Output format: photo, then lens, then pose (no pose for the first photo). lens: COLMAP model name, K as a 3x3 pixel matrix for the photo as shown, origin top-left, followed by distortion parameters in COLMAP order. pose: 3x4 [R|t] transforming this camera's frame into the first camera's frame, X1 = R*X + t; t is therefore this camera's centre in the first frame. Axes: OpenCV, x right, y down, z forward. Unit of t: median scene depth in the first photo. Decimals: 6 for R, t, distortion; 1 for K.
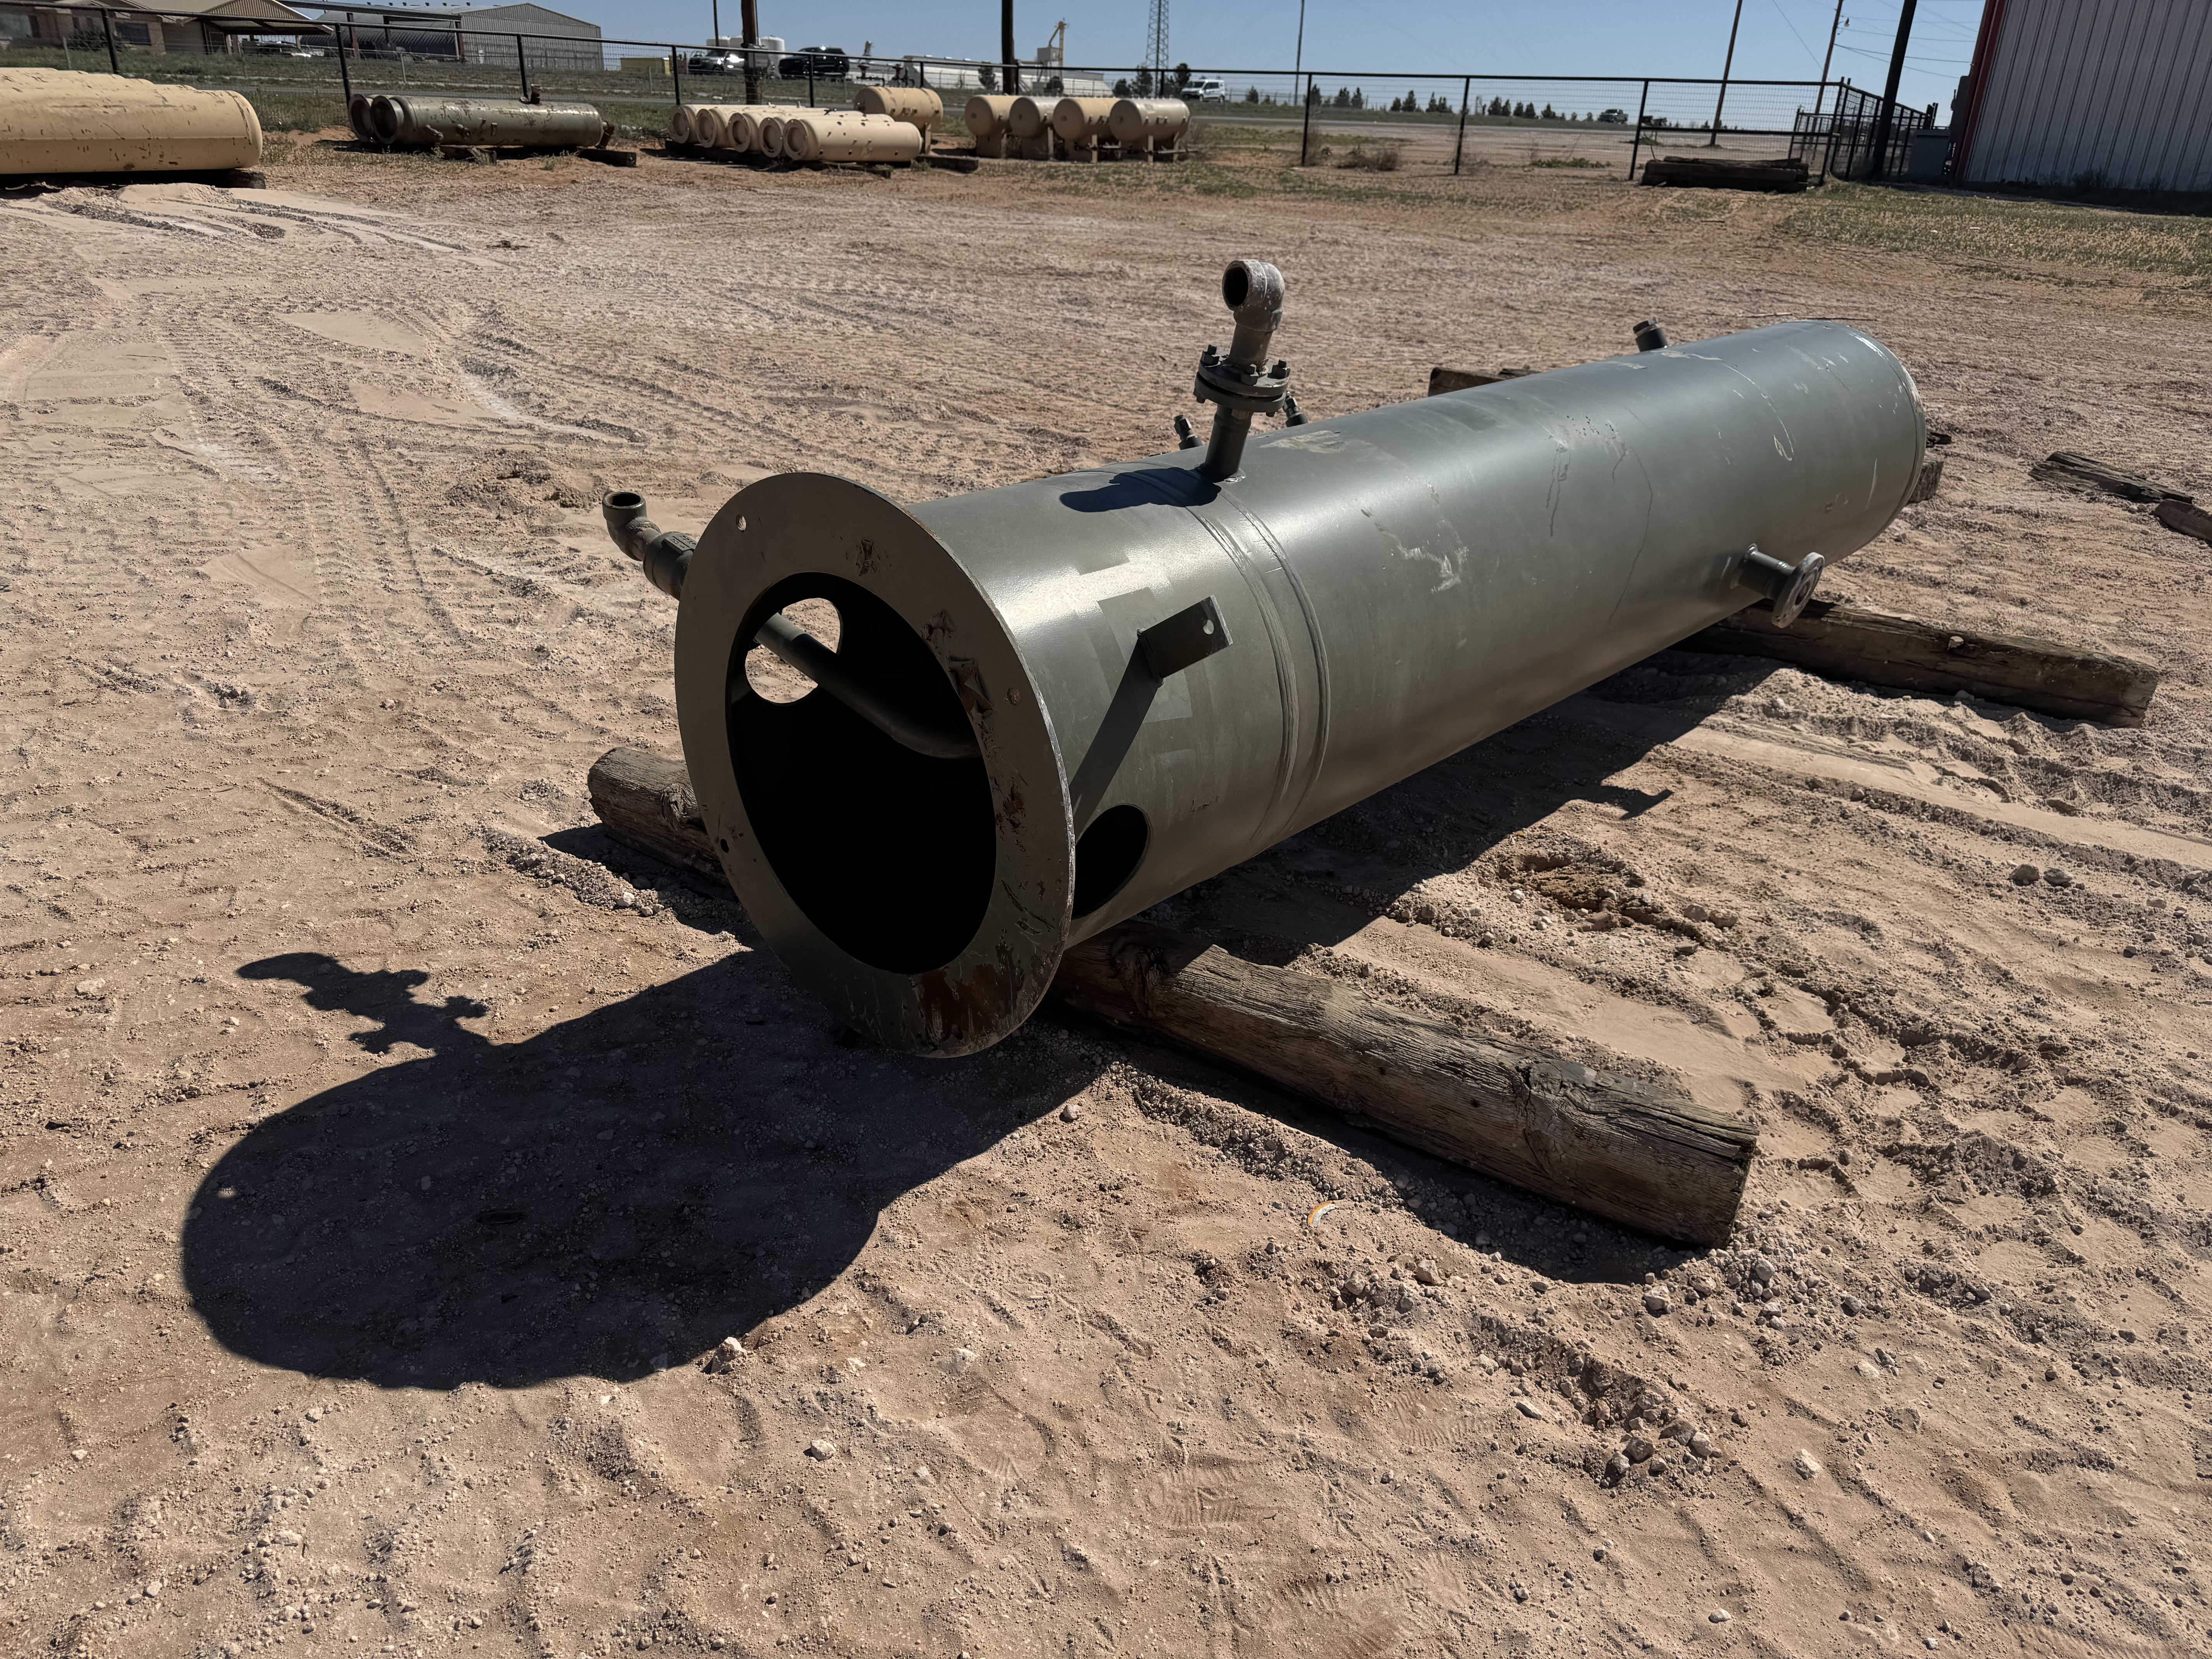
lens RADIAL K [[1567.1, 0, 1133.4], [0, 1567.1, 843.3], [0, 0, 1]] dist [0.022790, -0.024732]
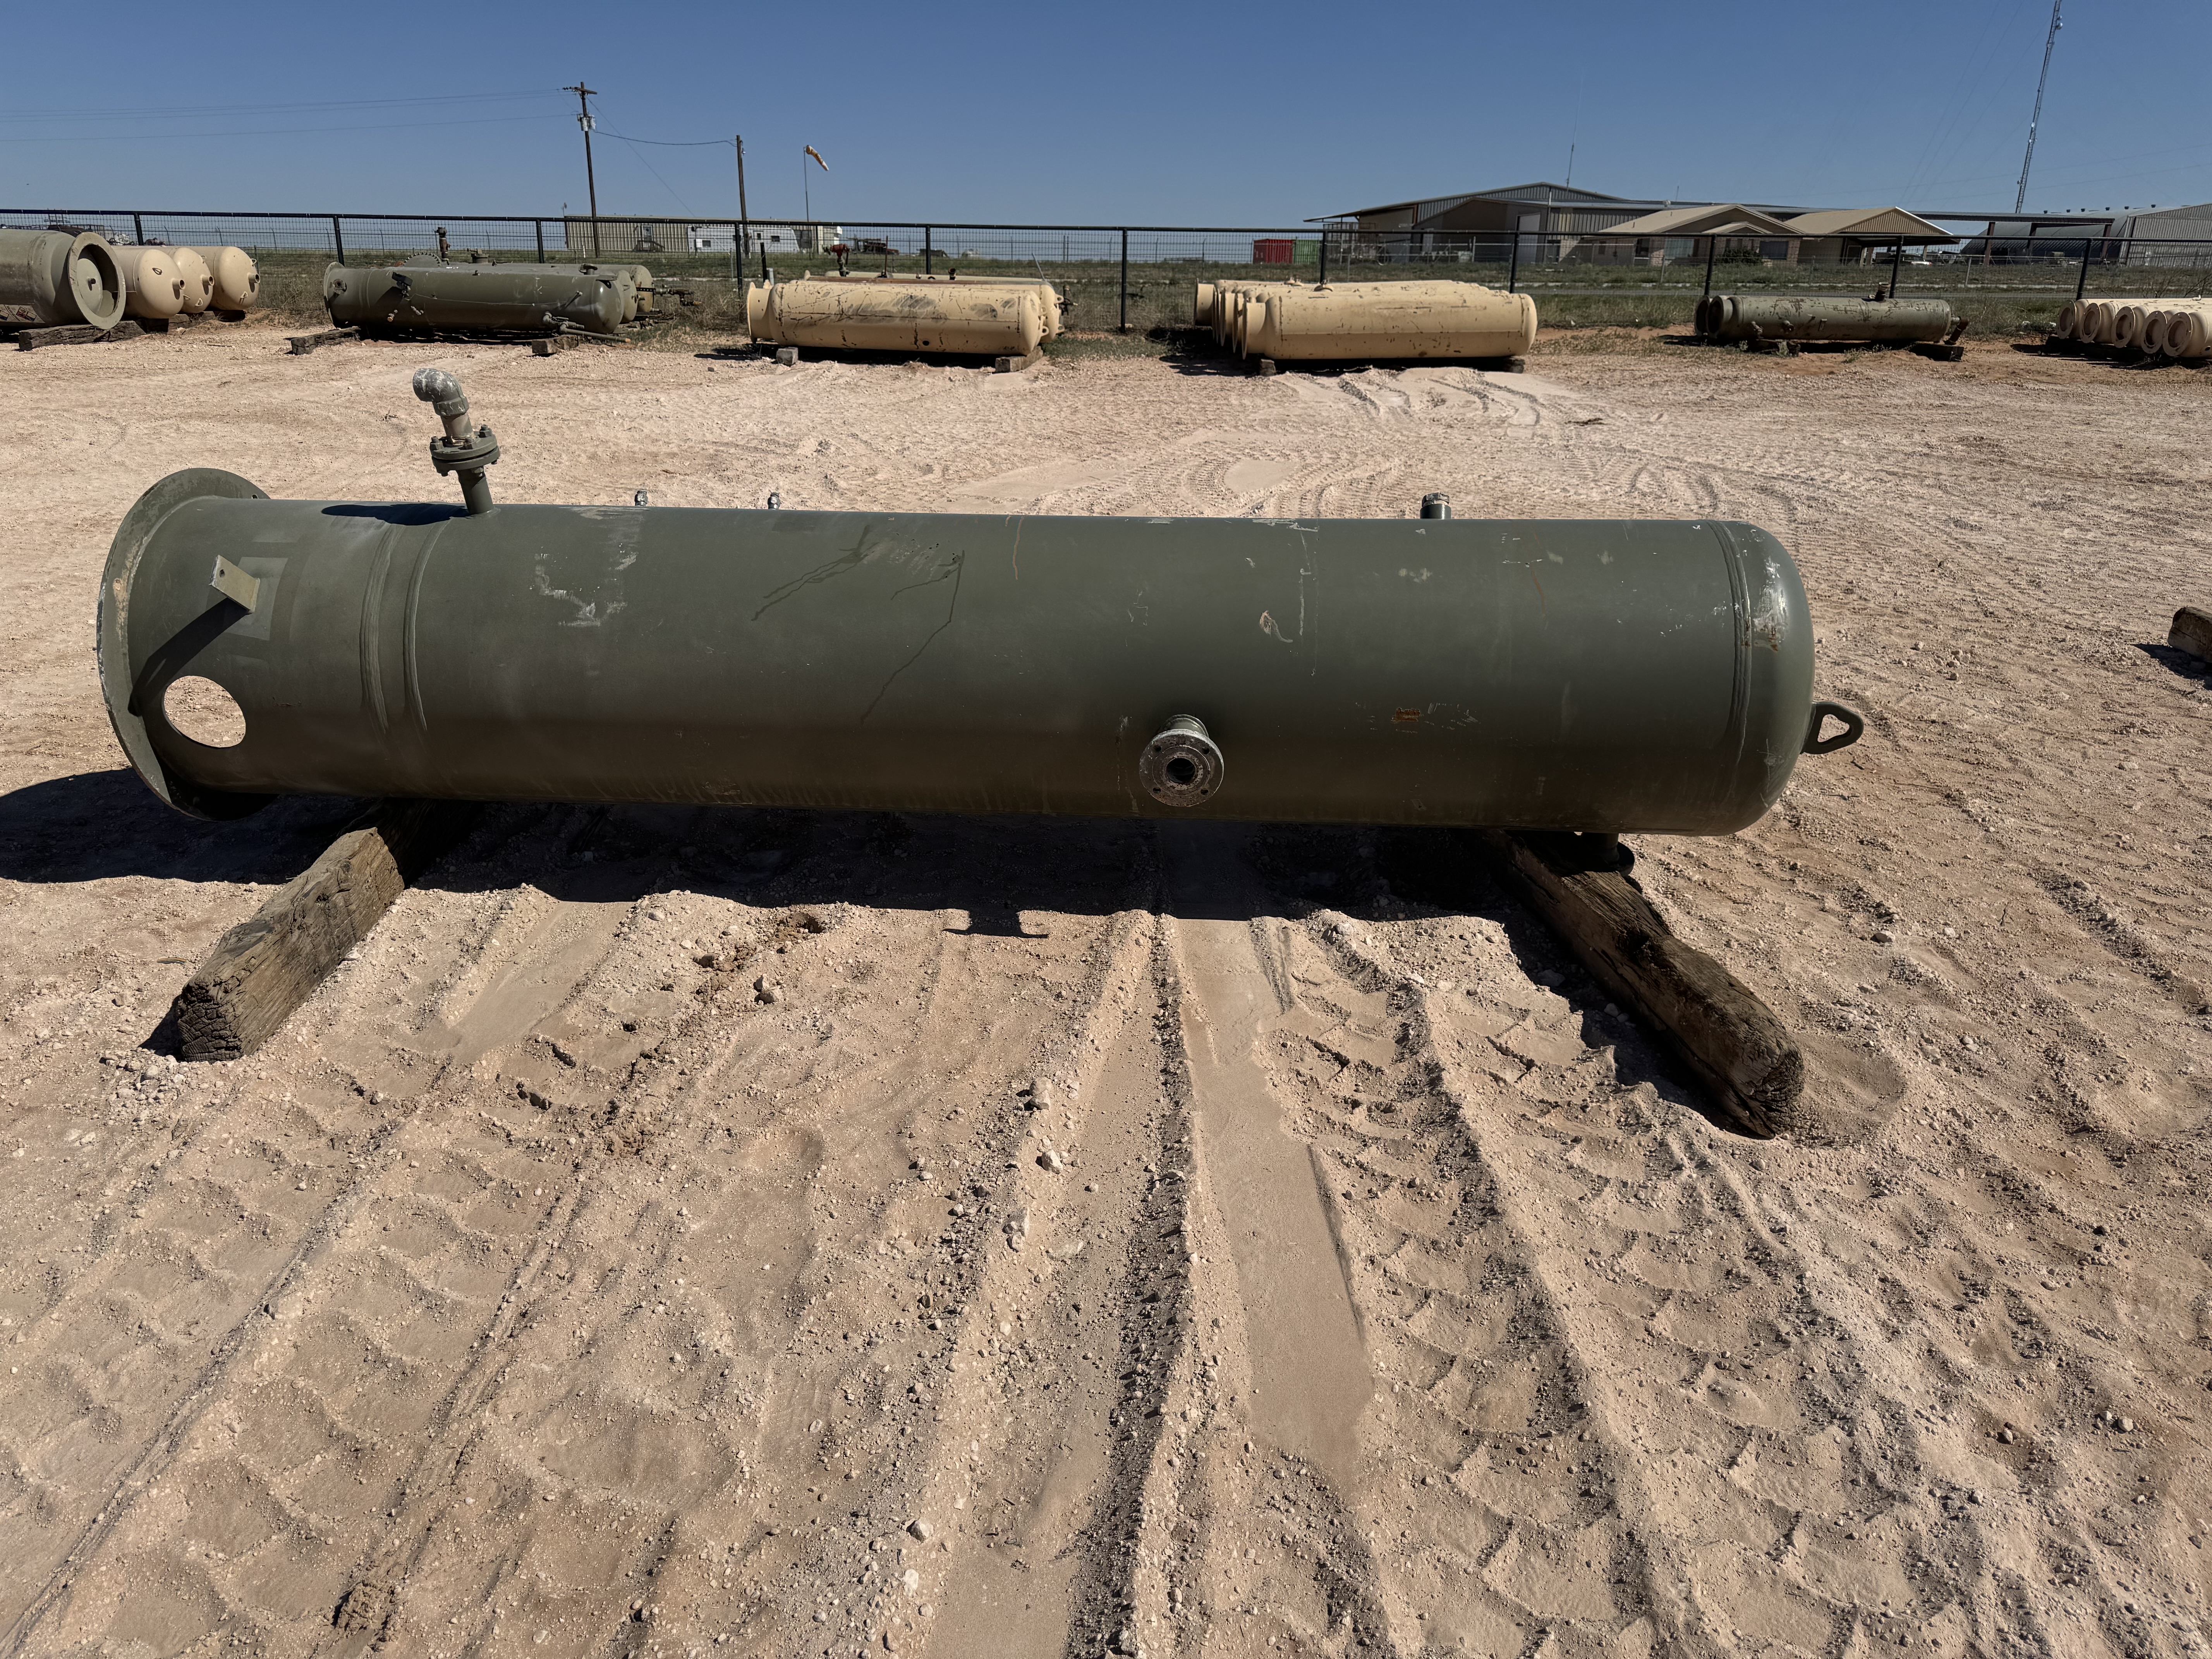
lens RADIAL K [[1567.1, 0, 1105.1], [0, 1567.1, 834.8], [0, 0, 1]] dist [0.022790, -0.024732]
pose [[0.598330, 0.241522, -0.763982, 0.185436], [-0.329094, 0.943428, 0.040513, -0.024531], [0.730546, 0.227182, 0.643965, 0.066178]]
